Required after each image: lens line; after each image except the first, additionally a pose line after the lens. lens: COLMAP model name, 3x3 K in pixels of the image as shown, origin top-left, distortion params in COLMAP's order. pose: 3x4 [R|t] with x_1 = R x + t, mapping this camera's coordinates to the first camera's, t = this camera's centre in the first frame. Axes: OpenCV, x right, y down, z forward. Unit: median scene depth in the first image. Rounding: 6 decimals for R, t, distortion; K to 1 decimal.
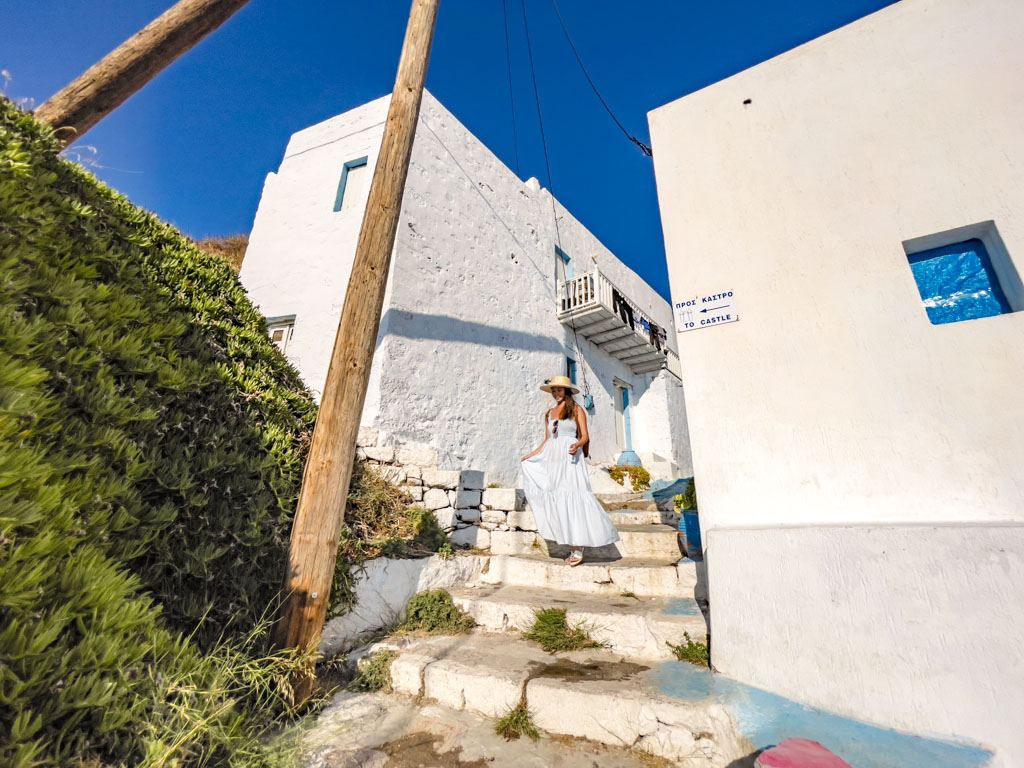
lens RADIAL K [[414.3, 0, 509.4], [0, 414.3, 394.0], [0, 0, 1]] dist [-0.005176, 0.000040]
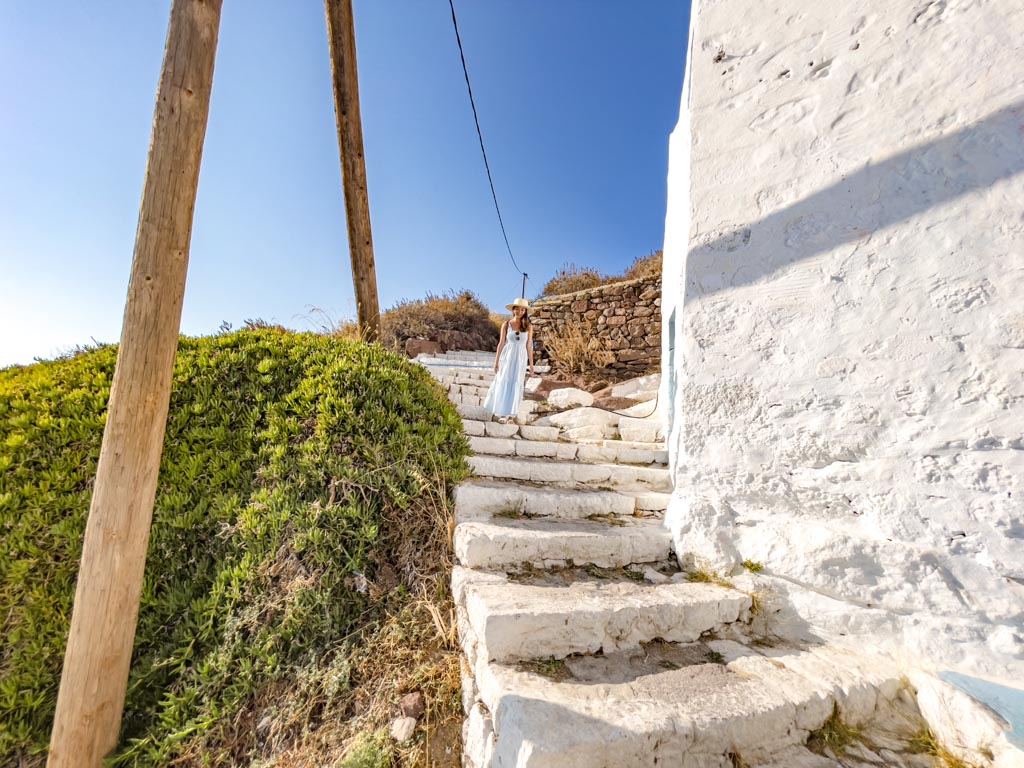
lens RADIAL K [[414.3, 0, 509.4], [0, 414.3, 394.0], [0, 0, 1]] dist [-0.005176, 0.000040]
pose [[0.038314, -0.139657, -0.989458, 0.183169], [0.211160, 0.968957, -0.128587, -0.013275], [0.976700, -0.204008, 0.066614, 0.679470]]
